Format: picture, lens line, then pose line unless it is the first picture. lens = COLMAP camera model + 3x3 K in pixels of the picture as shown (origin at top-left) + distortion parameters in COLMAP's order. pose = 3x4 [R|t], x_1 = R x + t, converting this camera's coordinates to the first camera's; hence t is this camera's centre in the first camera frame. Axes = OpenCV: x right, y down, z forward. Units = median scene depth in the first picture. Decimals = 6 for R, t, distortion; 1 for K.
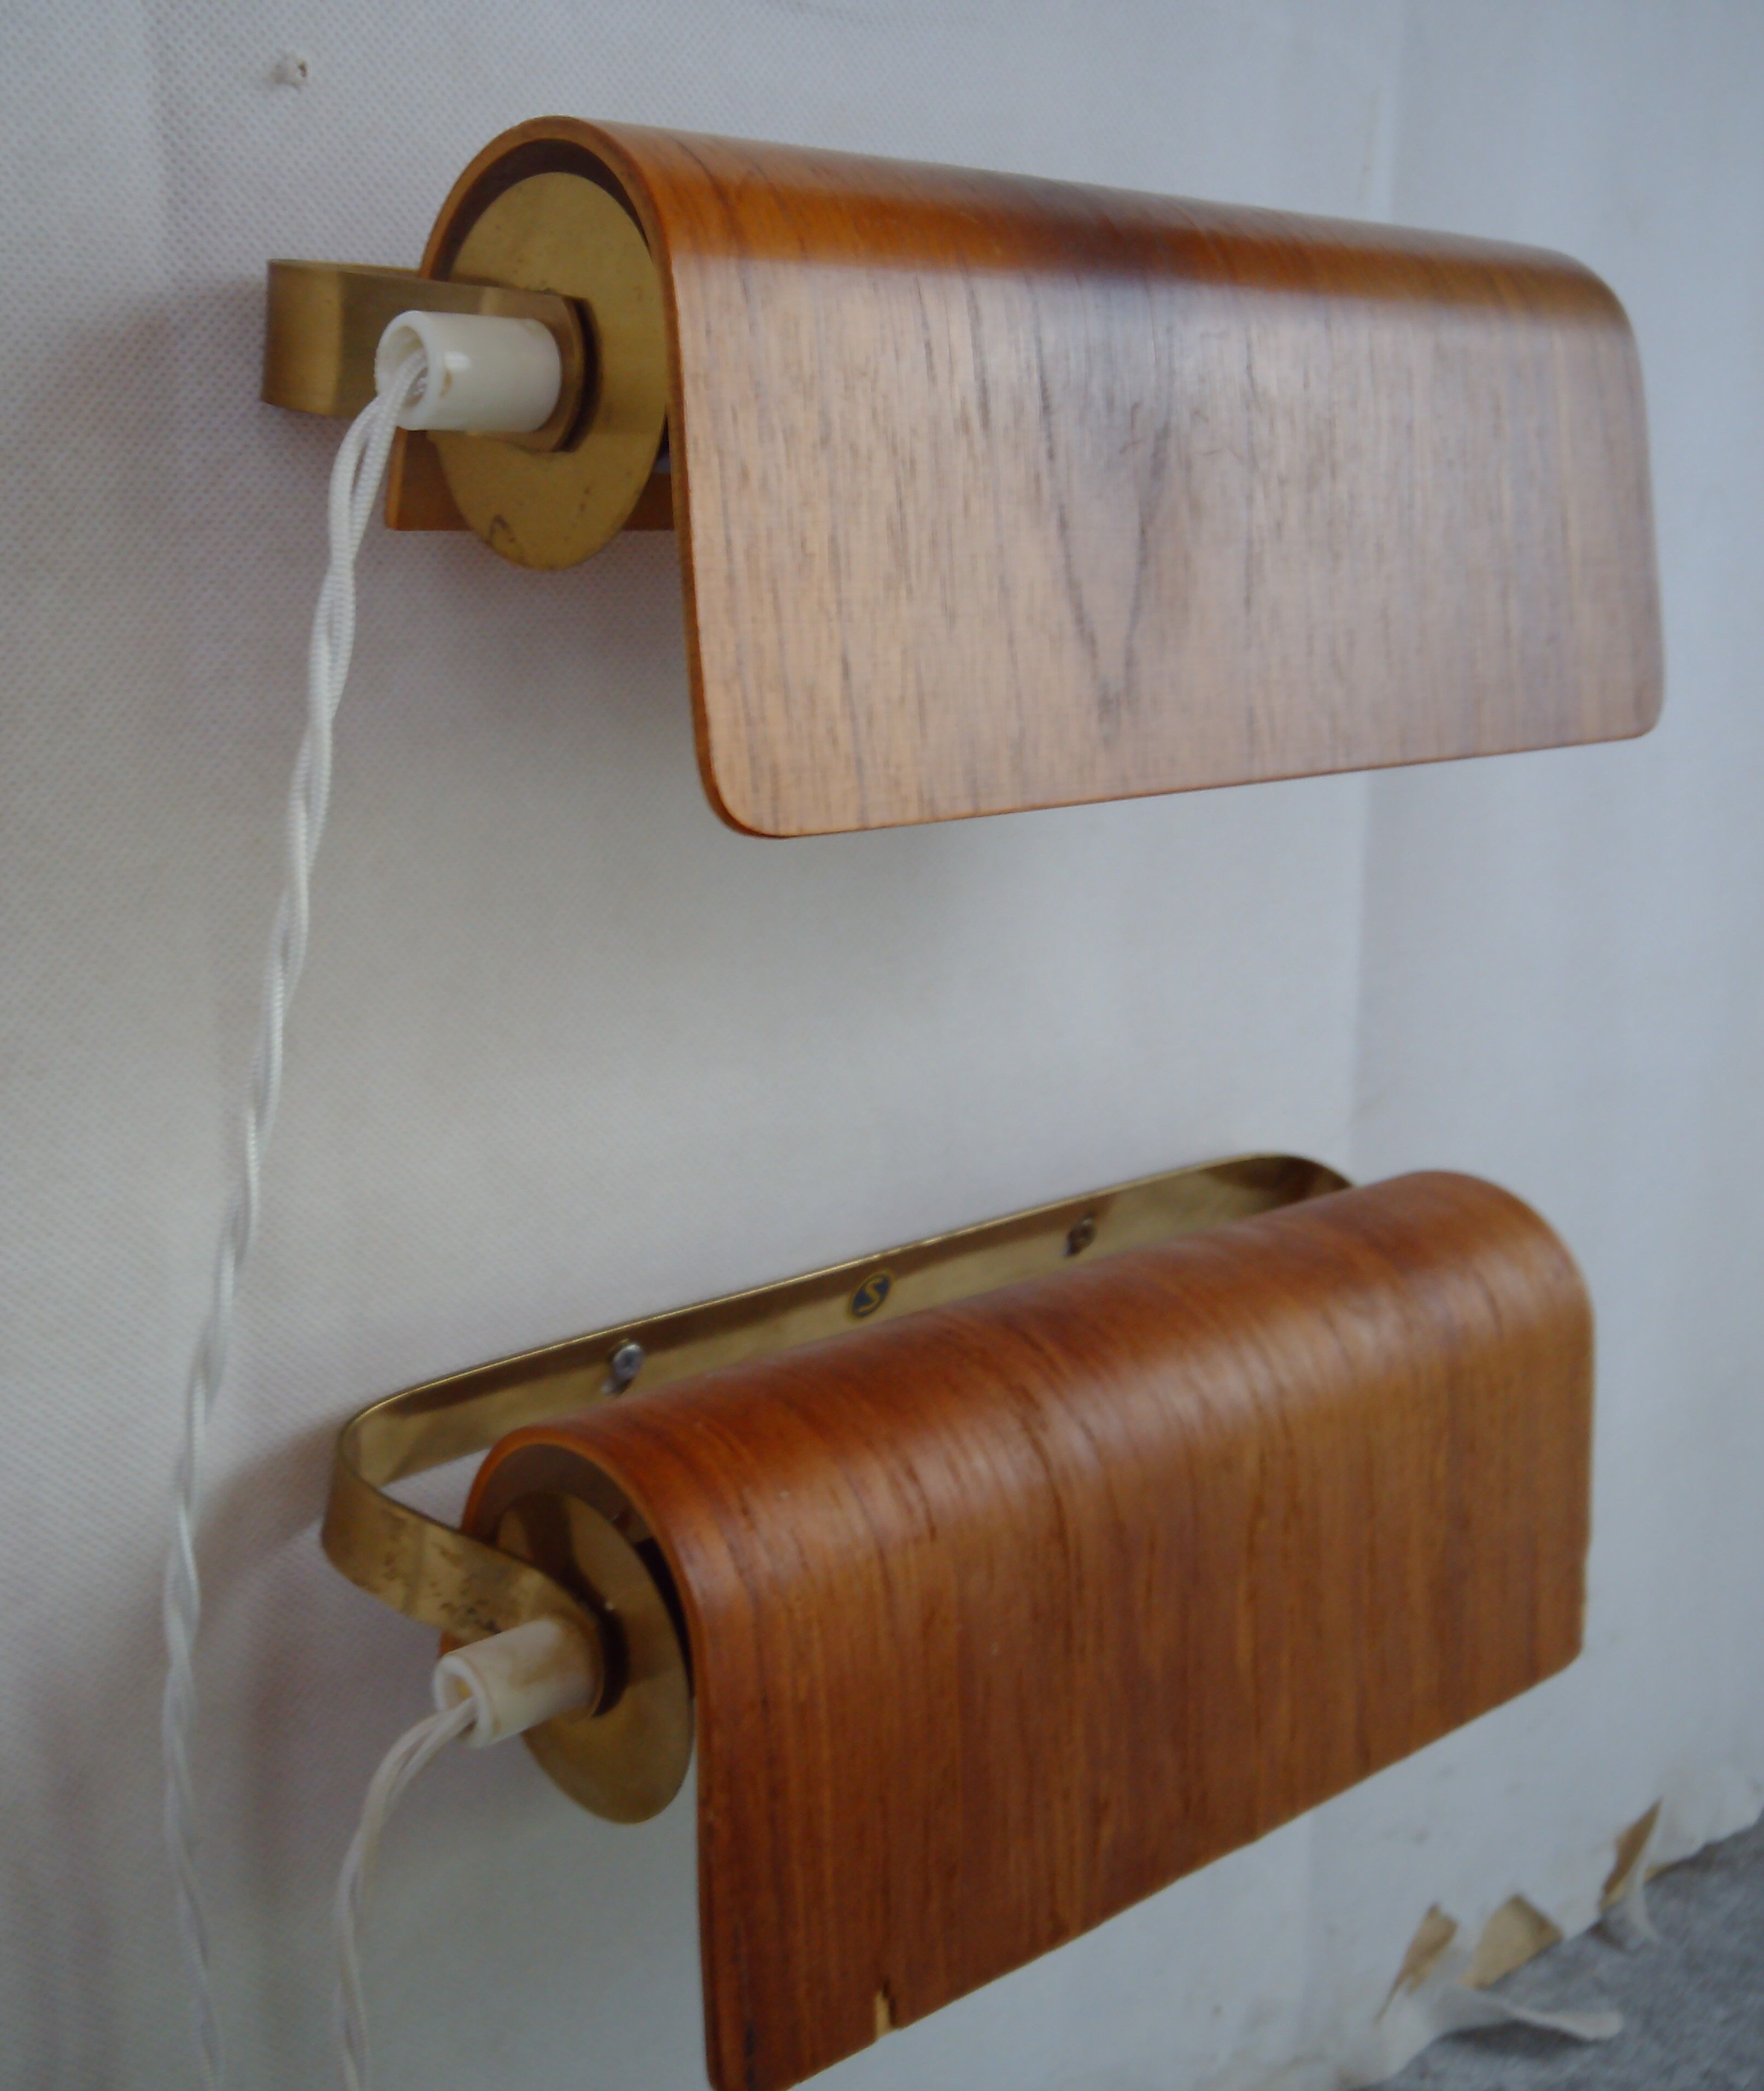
lens RADIAL K [[2248.1, 0, 714.5], [0, 2248.1, 1054.8], [0, 0, 1]] dist [0.055970, -0.055172]
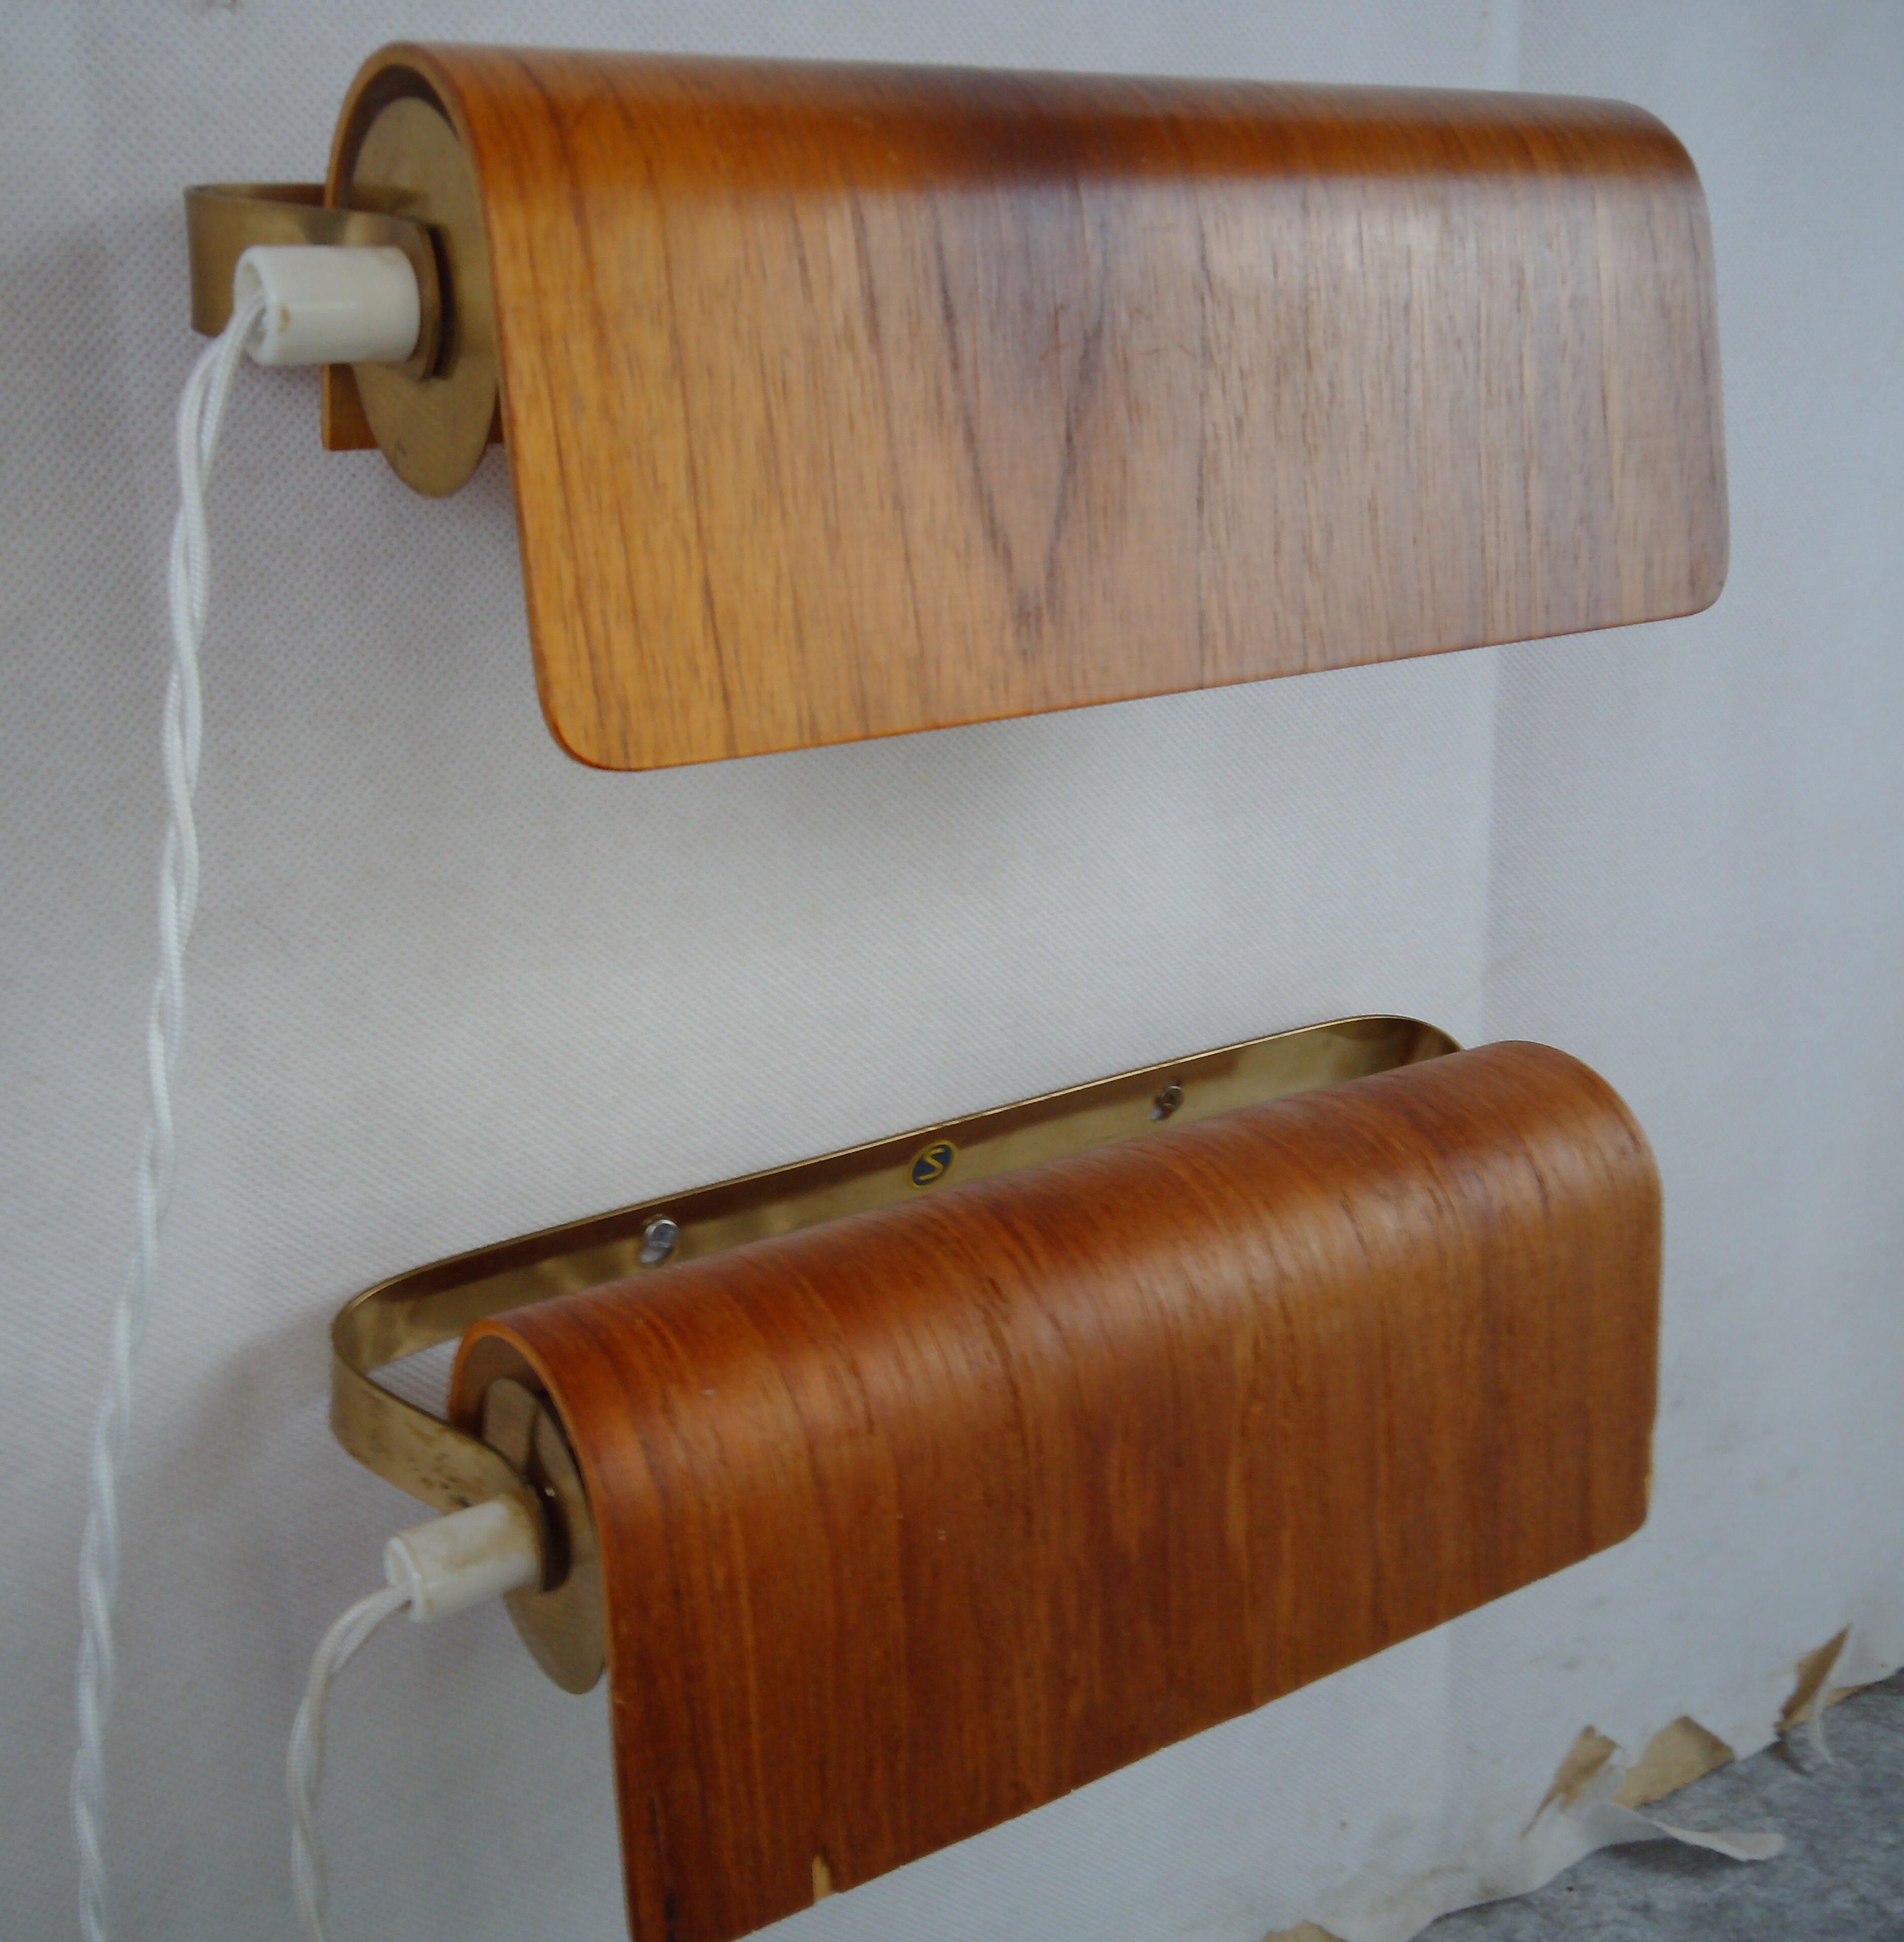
lens RADIAL K [[2090.5, 0, 952.0], [0, 2090.5, 971.0], [0, 0, 1]] dist [0.084674, -0.117135]
pose [[0.993699, 0.007240, -0.111843, 0.238385], [0.000456, 0.997642, 0.068632, -0.061221], [0.112077, -0.068251, 0.991353, 0.066771]]
